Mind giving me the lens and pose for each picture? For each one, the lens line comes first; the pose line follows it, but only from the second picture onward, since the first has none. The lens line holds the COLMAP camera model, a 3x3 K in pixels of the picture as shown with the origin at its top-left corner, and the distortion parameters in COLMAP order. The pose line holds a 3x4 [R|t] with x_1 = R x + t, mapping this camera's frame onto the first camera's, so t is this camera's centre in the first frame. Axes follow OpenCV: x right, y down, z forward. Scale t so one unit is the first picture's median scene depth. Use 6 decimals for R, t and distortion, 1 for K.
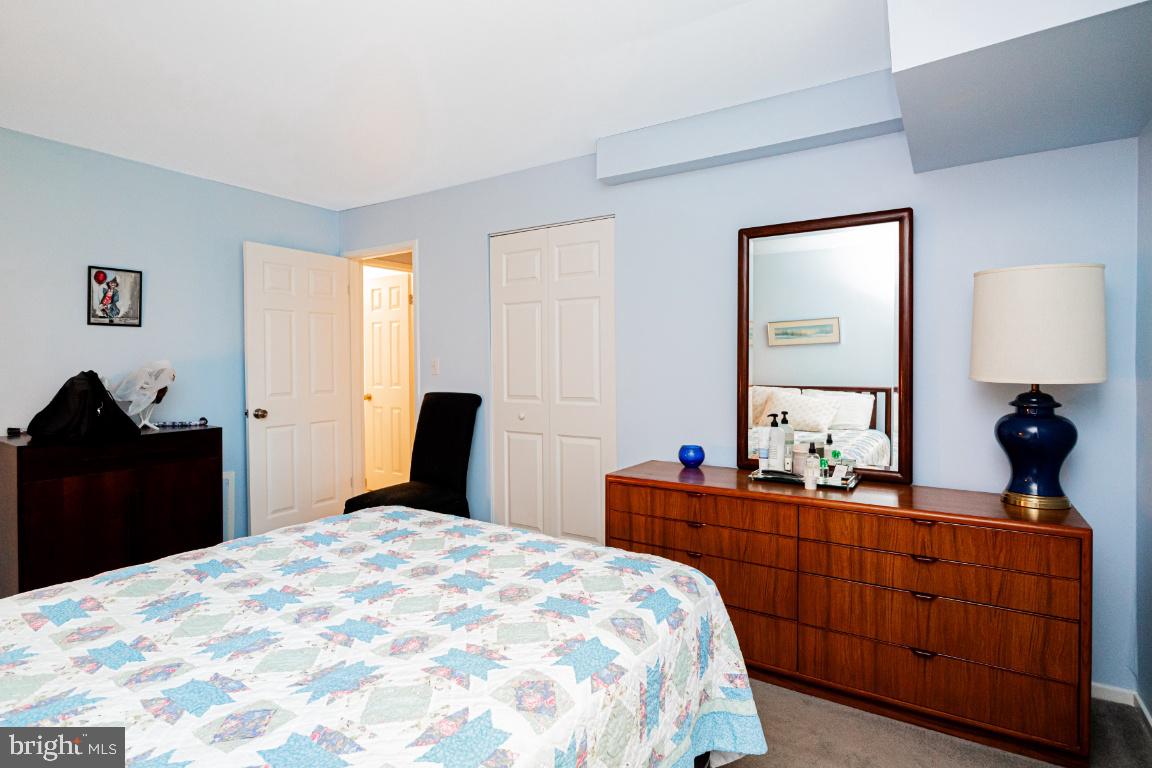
lens RADIAL K [[587.6, 0, 572.4], [0, 587.6, 375.3], [0, 0, 1]] dist [-0.003941, 0.000186]
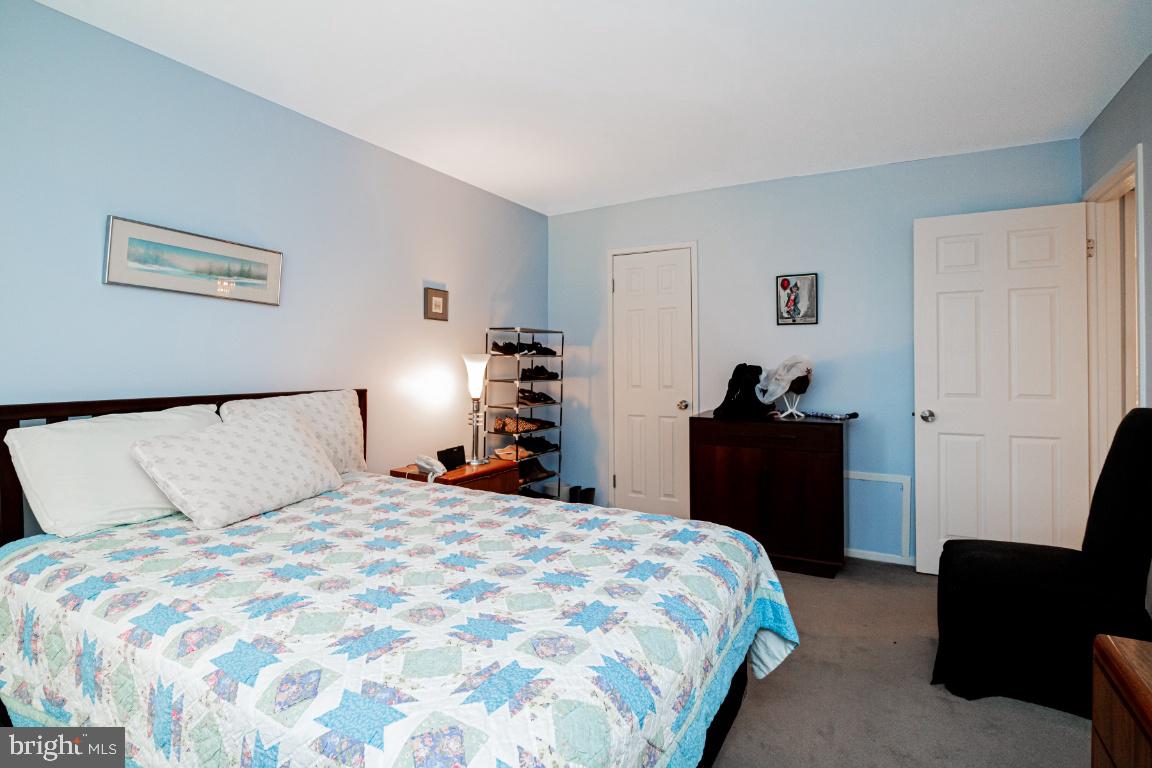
lens RADIAL K [[587.6, 0, 572.6], [0, 587.6, 375.0], [0, 0, 1]] dist [-0.003941, 0.000186]
pose [[0.062913, 0.028179, -0.997621, 0.345881], [-0.020772, 0.999422, 0.026920, -0.008213], [0.997803, 0.019029, 0.063462, 0.504255]]
